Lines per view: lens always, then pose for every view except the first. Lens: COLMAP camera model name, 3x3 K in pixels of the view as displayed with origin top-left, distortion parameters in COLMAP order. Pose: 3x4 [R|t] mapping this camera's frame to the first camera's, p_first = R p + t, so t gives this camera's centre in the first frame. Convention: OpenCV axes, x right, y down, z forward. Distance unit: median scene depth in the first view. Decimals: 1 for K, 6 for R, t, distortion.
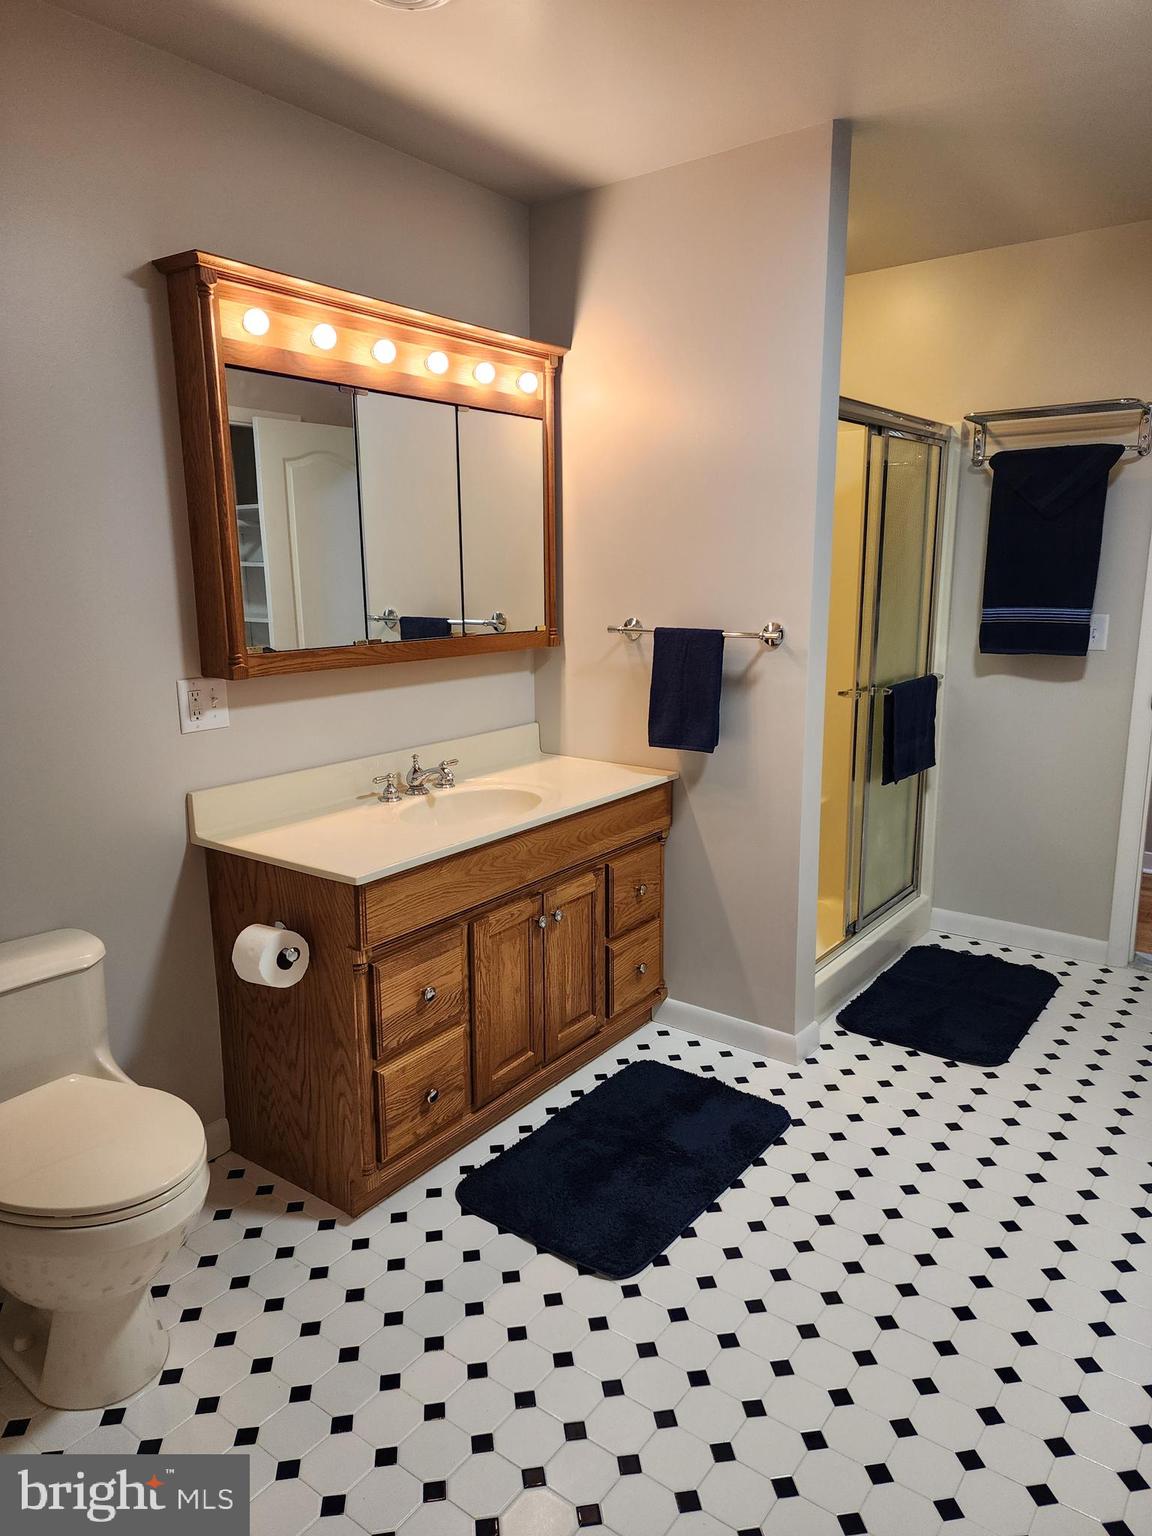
lens RADIAL K [[1036.6, 0, 585.3], [0, 1036.6, 764.1], [0, 0, 1]] dist [0.047482, 0.000151]
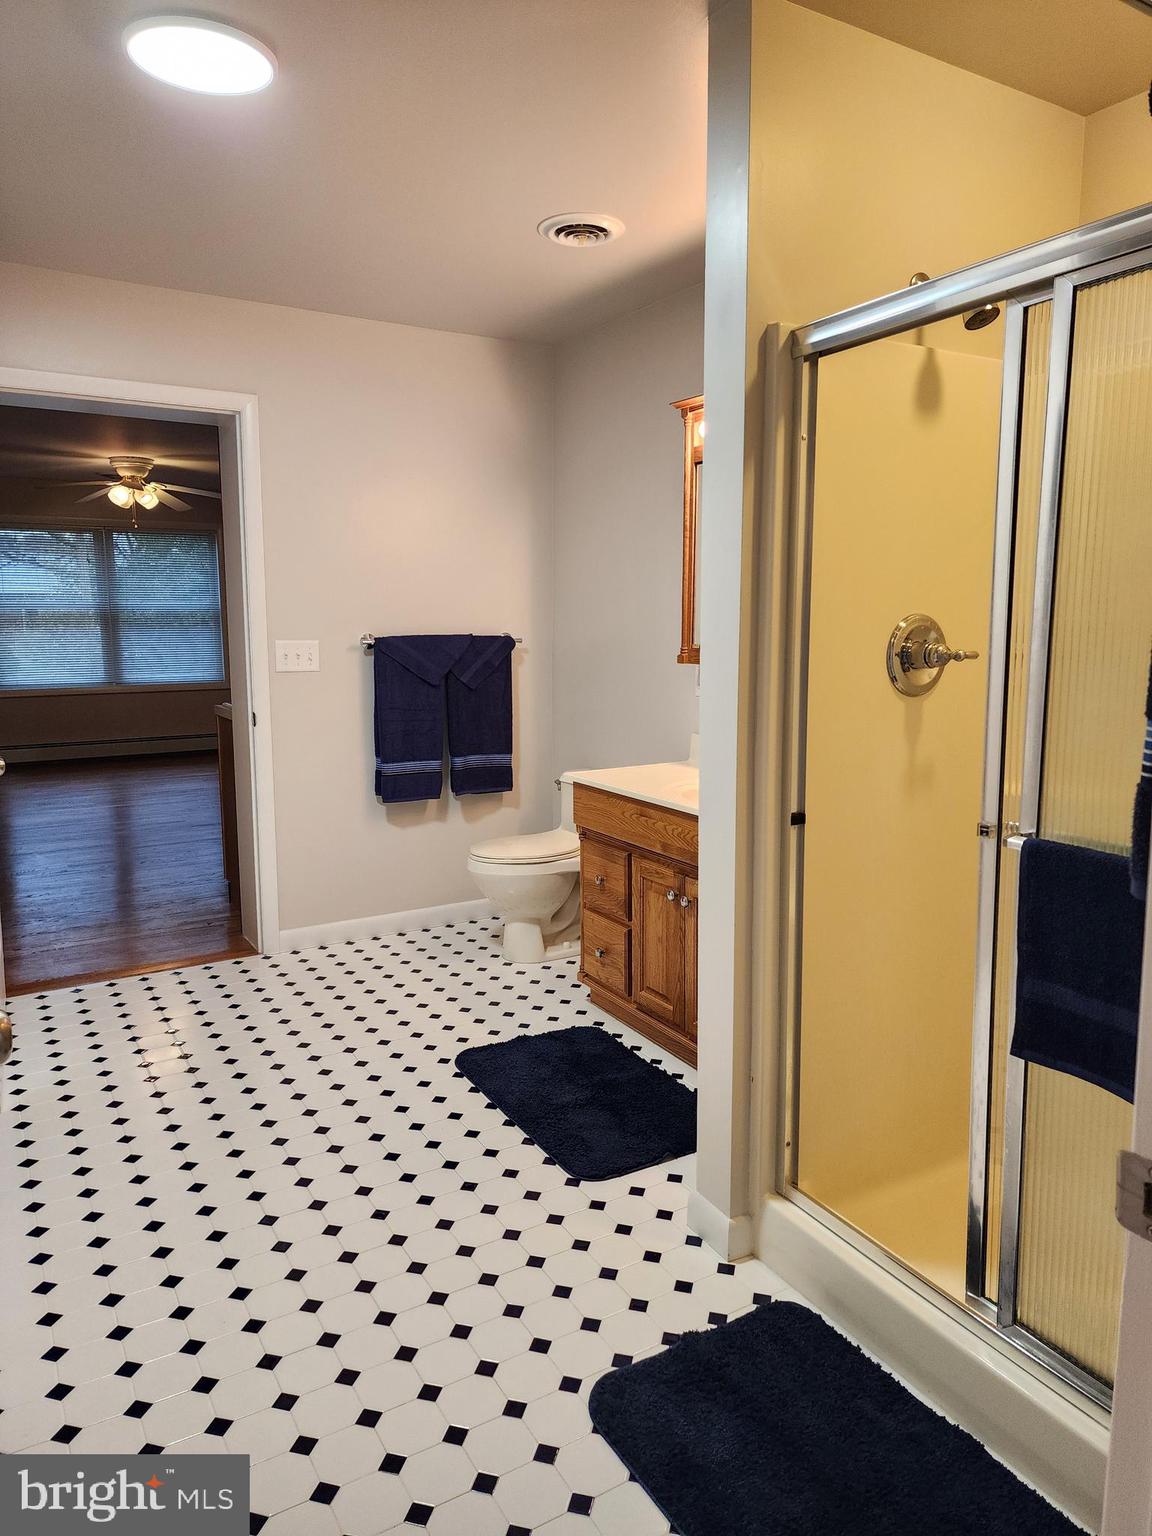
lens RADIAL K [[1036.6, 0, 583.3], [0, 1036.6, 763.0], [0, 0, 1]] dist [0.047482, 0.000151]
pose [[-0.387466, 0.142932, -0.910736, 0.881482], [-0.178926, 0.957462, 0.226388, -0.198373], [0.904354, 0.250672, -0.345410, 1.101592]]
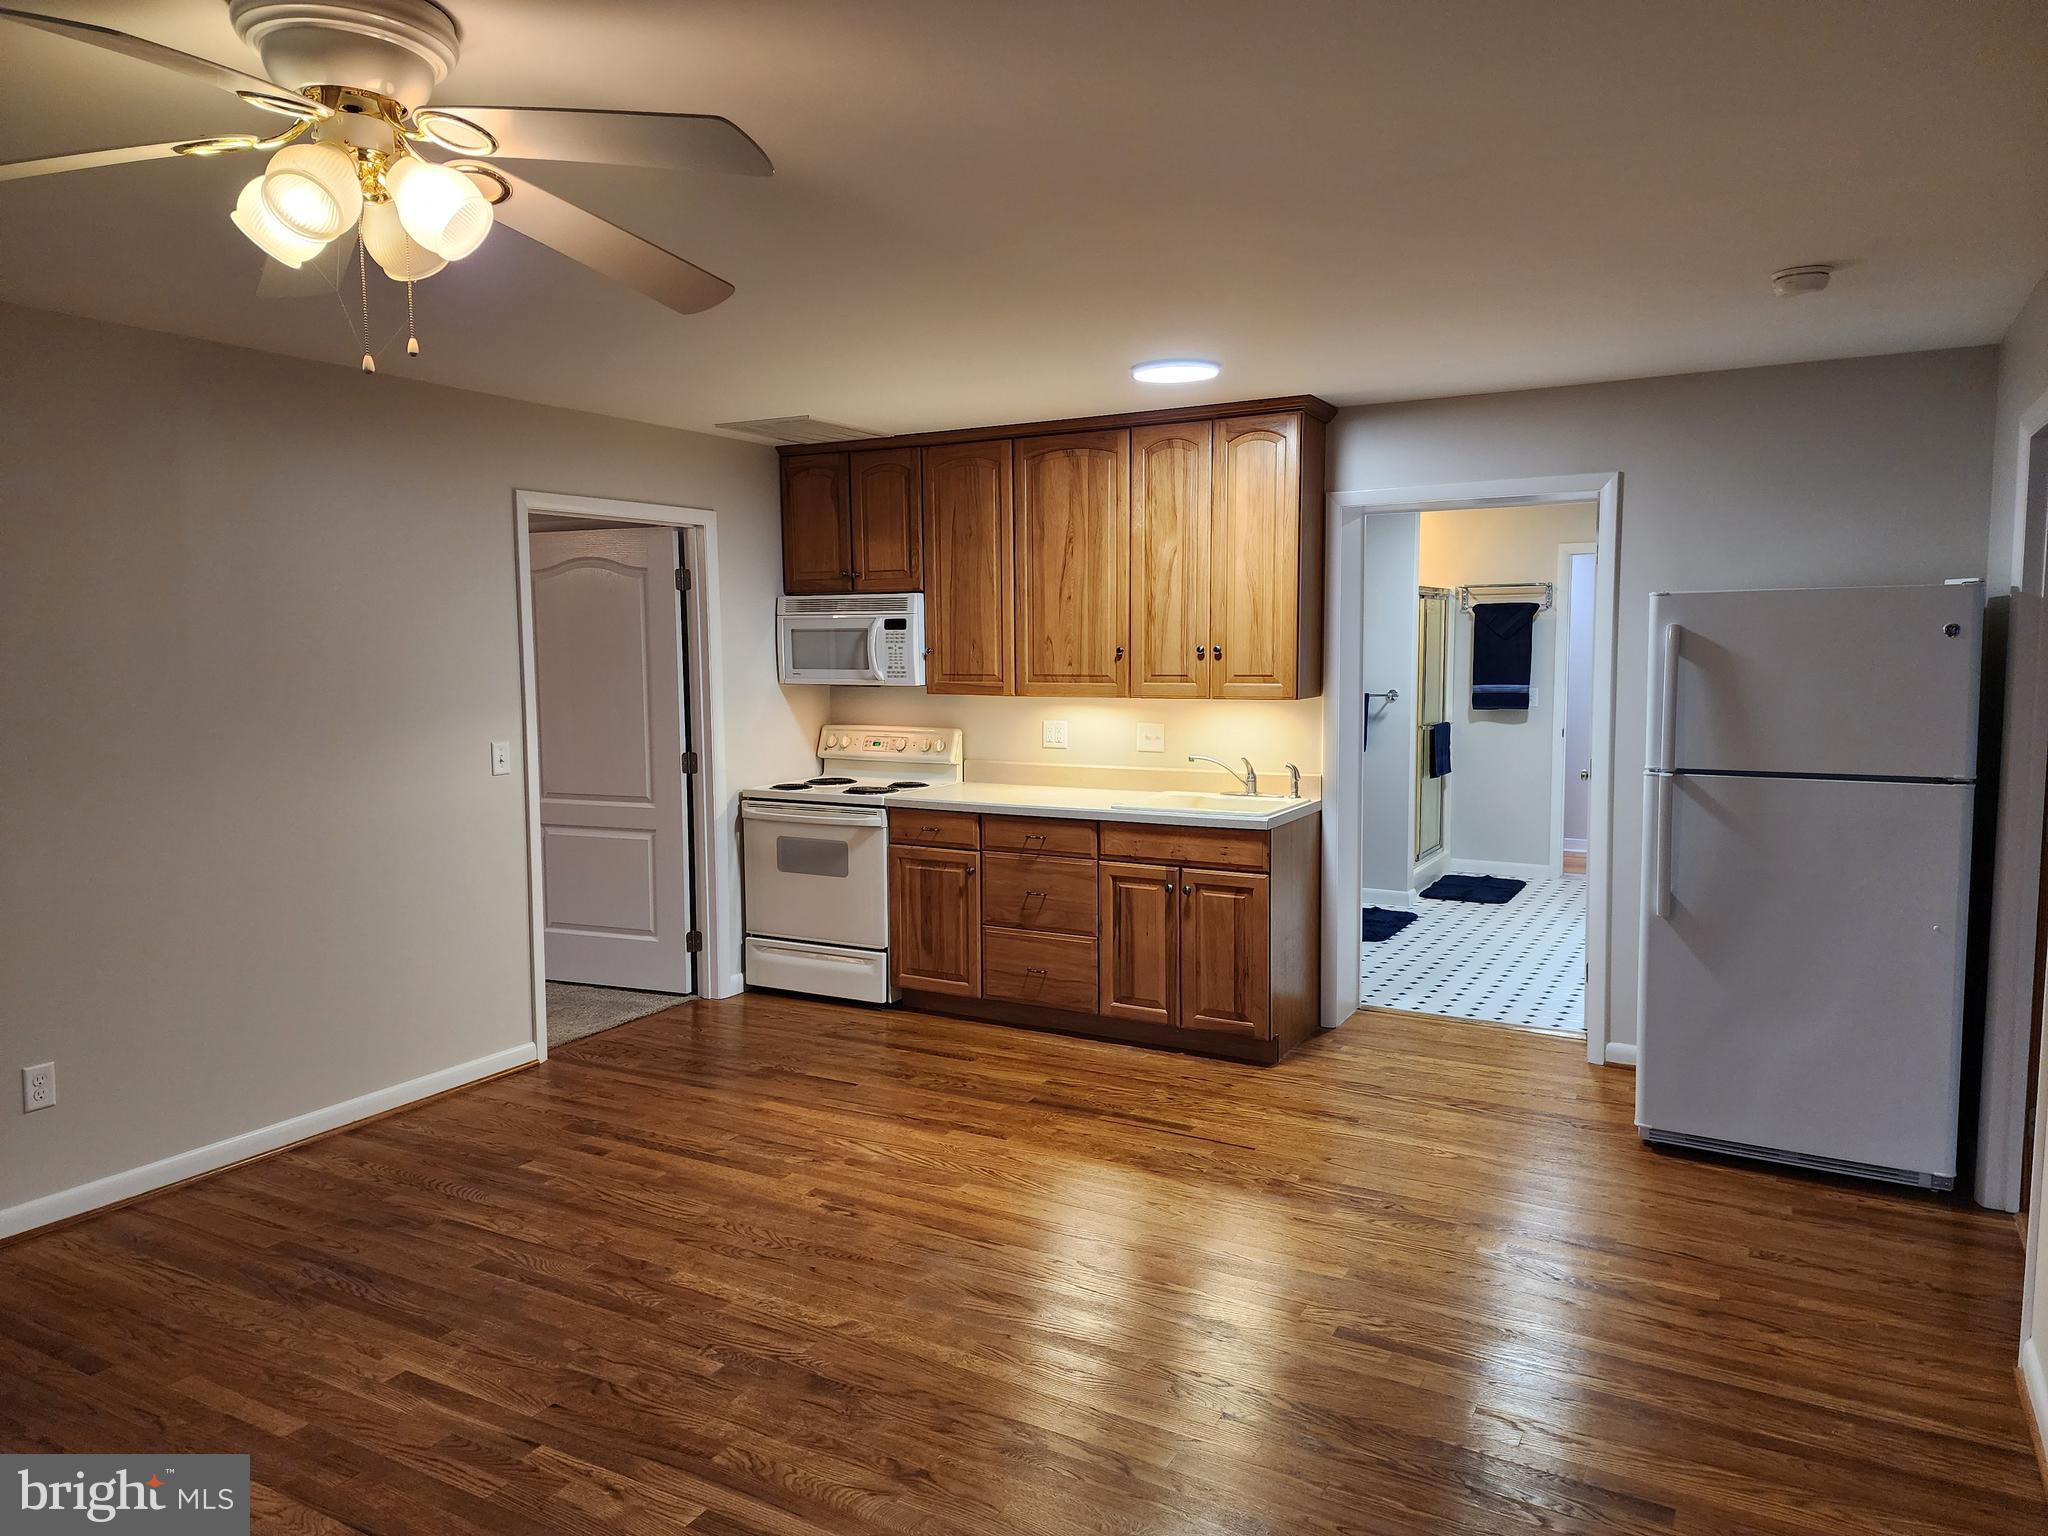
lens RADIAL K [[1382.1, 0, 1022.2], [0, 1382.1, 773.4], [0, 0, 1]] dist [0.047482, 0.000151]
pose [[0.992084, -0.014920, 0.124686, -0.848463], [0.028498, 0.993760, -0.107833, 0.292454], [-0.122299, 0.110533, 0.986319, -1.545401]]
